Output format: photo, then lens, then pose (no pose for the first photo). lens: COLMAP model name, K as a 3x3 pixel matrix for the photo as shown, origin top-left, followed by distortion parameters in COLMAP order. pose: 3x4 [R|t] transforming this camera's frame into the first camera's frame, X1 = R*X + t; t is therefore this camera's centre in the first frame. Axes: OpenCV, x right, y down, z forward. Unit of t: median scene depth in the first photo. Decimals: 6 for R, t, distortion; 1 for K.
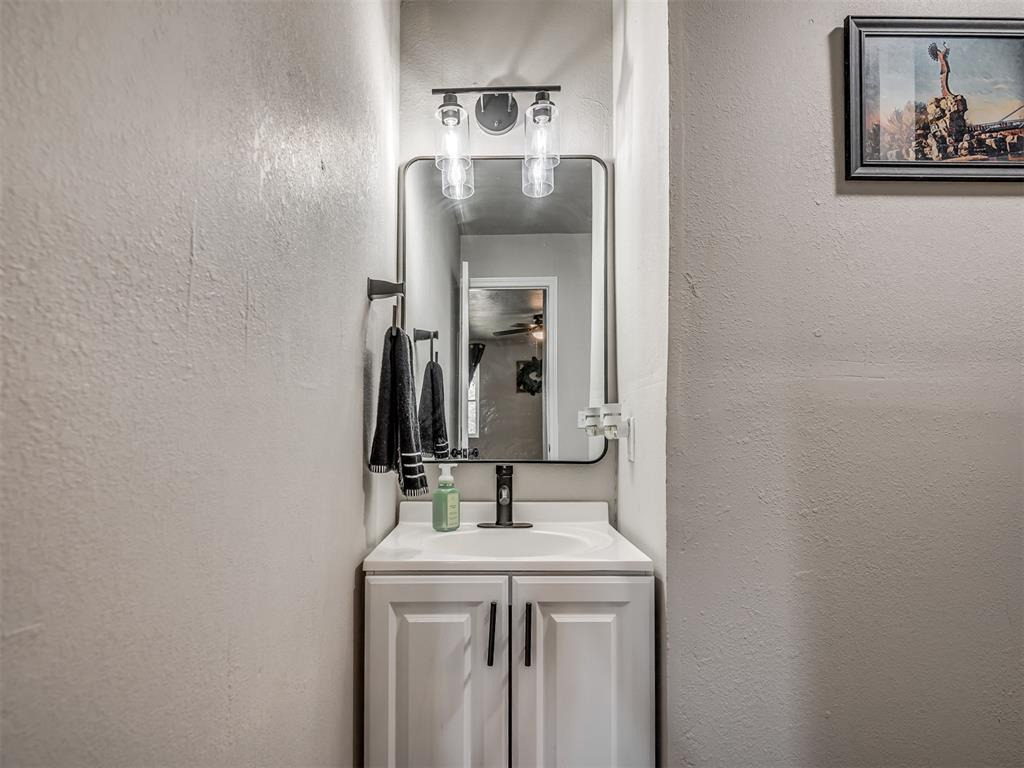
lens RADIAL K [[522.6, 0, 511.3], [0, 522.6, 387.3], [0, 0, 1]] dist [0.000224, -0.000053]
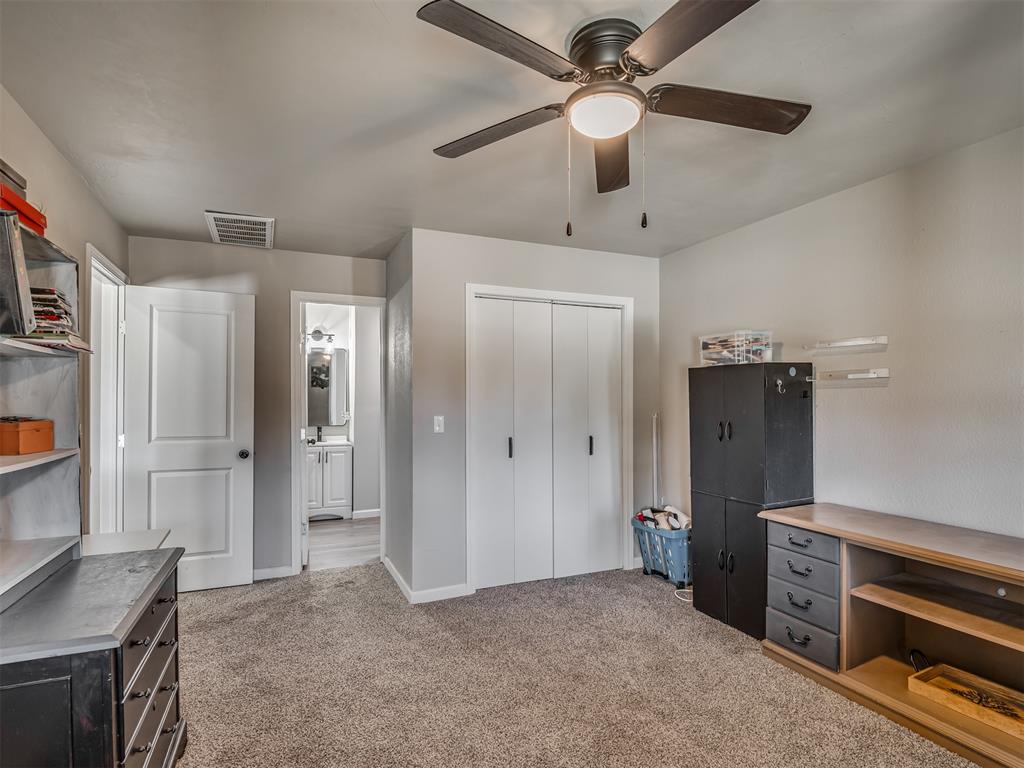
lens RADIAL K [[522.6, 0, 510.8], [0, 522.6, 392.1], [0, 0, 1]] dist [0.000224, -0.000053]
pose [[0.923599, -0.002643, 0.383351, -0.185498], [-0.018839, 0.998455, 0.052270, -0.338542], [-0.382897, -0.055498, 0.922123, -3.125625]]
